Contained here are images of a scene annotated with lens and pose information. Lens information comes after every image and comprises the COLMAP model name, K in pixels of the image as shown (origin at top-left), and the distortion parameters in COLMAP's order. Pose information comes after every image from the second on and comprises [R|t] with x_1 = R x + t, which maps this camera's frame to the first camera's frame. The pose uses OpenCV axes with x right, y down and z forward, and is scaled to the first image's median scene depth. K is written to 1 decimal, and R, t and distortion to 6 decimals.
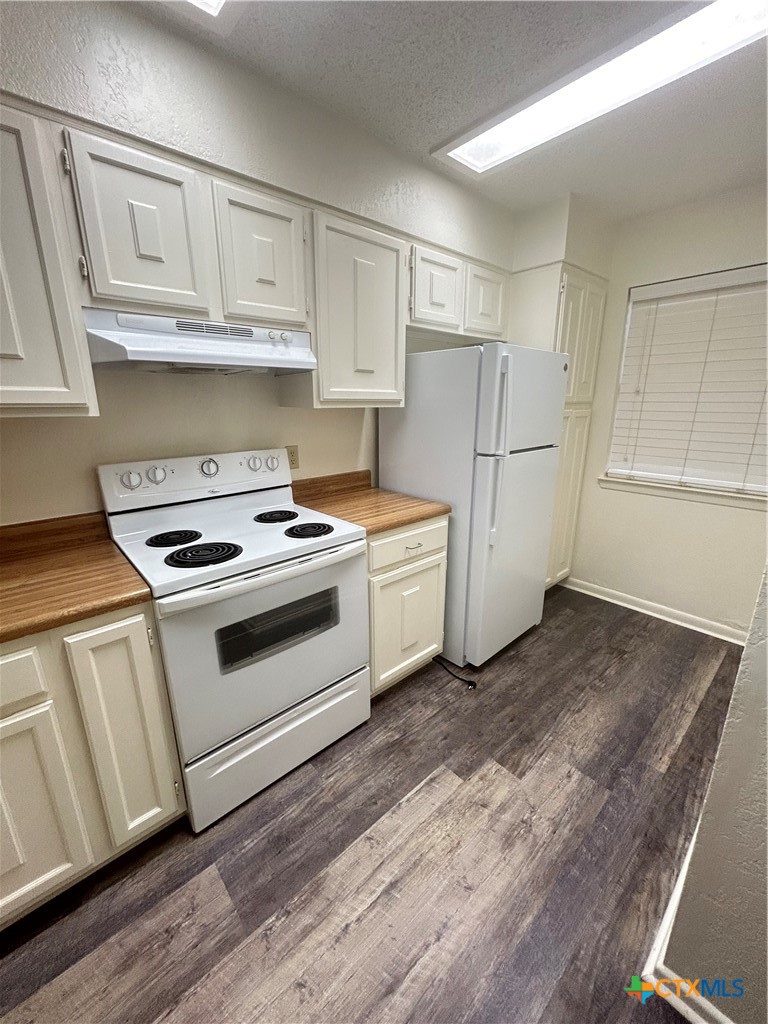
lens RADIAL K [[408.7, 0, 387.2], [0, 408.7, 509.4], [0, 0, 1]] dist [-0.000390, 0.000268]
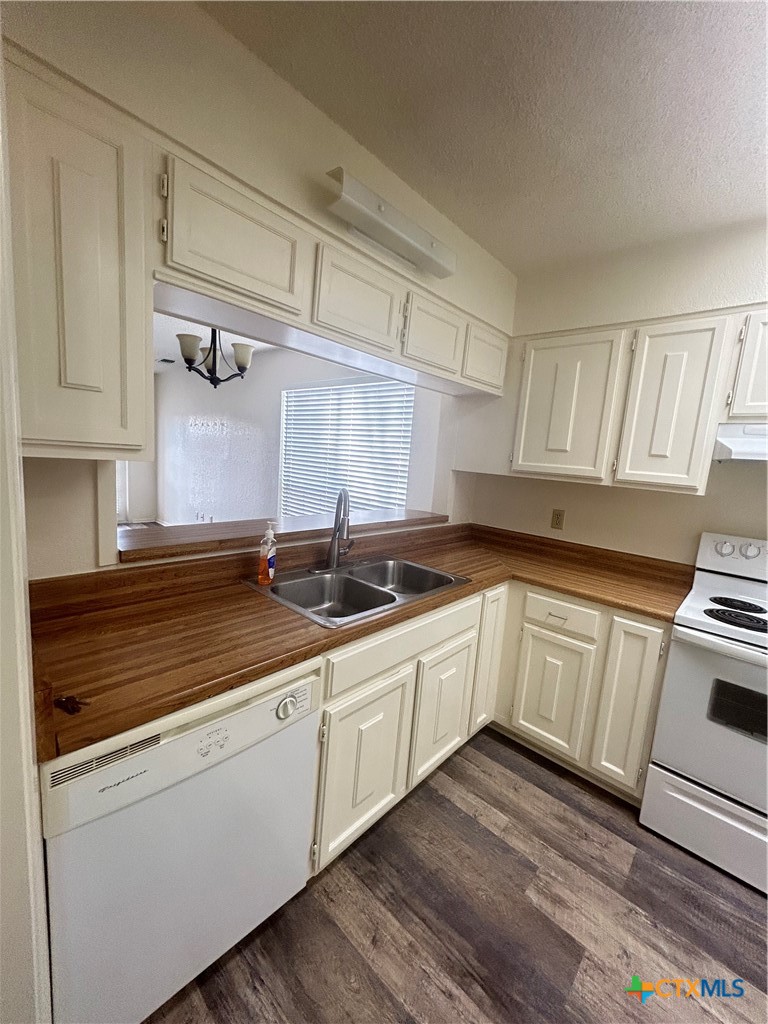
lens RADIAL K [[408.7, 0, 388.1], [0, 408.7, 511.1], [0, 0, 1]] dist [-0.000390, 0.000268]
pose [[0.095277, 0.146164, -0.984661, 0.501426], [-0.333401, 0.936718, 0.106787, 0.029247], [0.937958, 0.318113, 0.137979, -0.170163]]
